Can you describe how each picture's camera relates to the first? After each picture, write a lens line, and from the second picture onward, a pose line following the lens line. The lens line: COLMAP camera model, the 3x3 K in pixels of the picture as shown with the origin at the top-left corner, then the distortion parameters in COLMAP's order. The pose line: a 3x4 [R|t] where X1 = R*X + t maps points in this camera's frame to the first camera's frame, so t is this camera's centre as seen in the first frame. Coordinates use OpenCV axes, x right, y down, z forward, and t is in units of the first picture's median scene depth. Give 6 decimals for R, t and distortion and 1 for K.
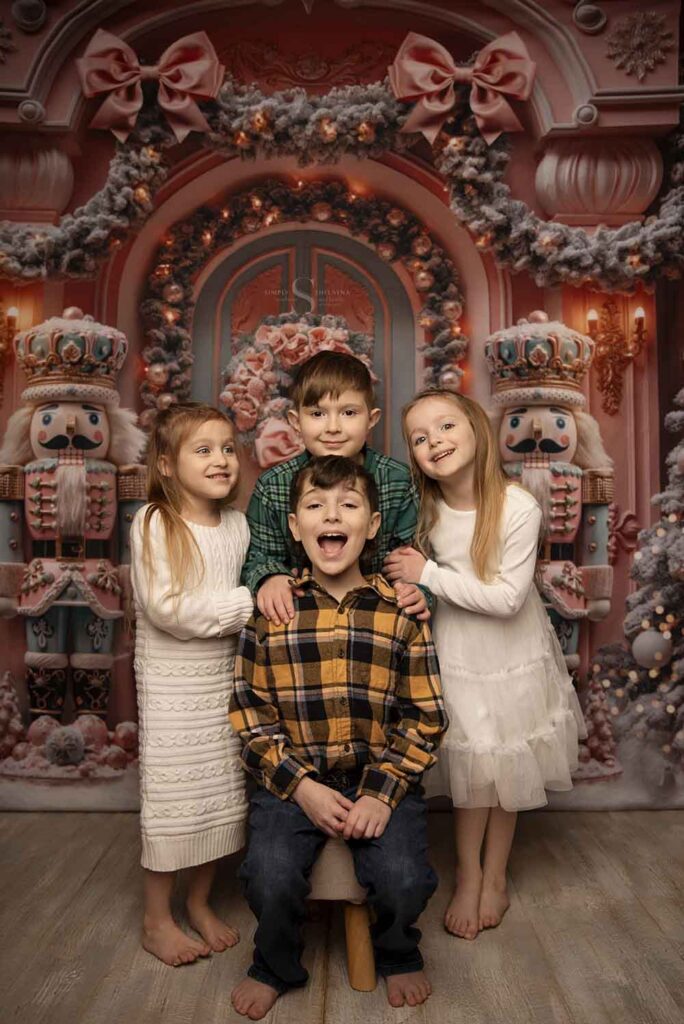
lens RADIAL K [[841.5, 0, 341.6], [0, 841.5, 503.1], [0, 0, 1]] dist [-0.030235, 0.053285]
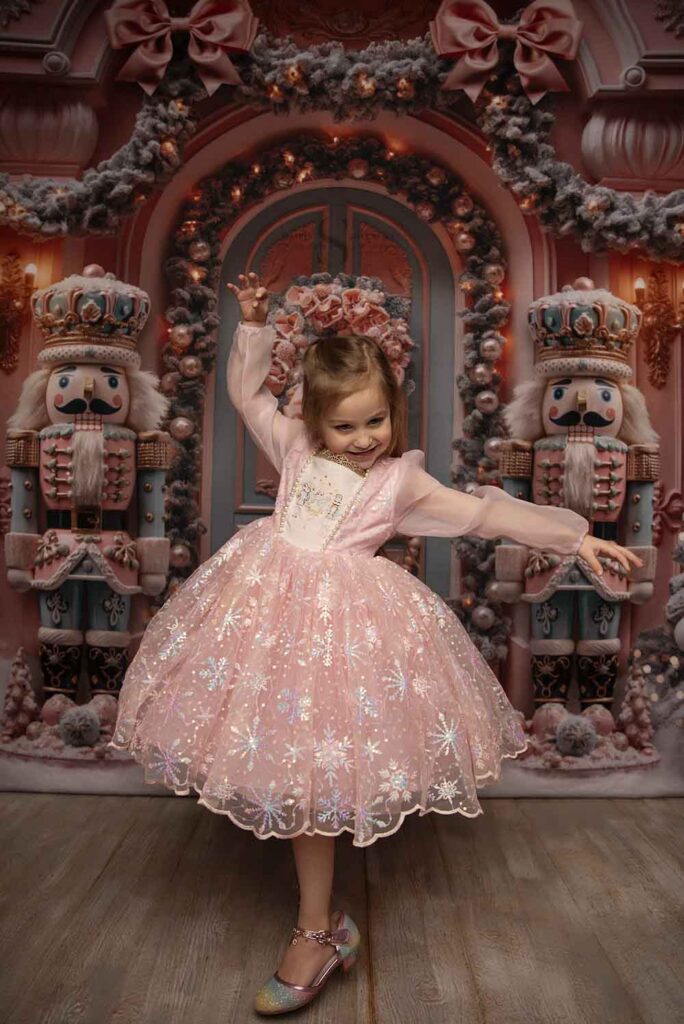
lens RADIAL K [[722.8, 0, 340.4], [0, 722.8, 507.0], [0, 0, 1]] dist [-0.084248, 0.052470]
pose [[0.999872, 0.015791, 0.002729, -0.039667], [-0.015820, 0.999815, 0.010924, 0.026500], [-0.002556, -0.010966, 0.999937, 0.192710]]
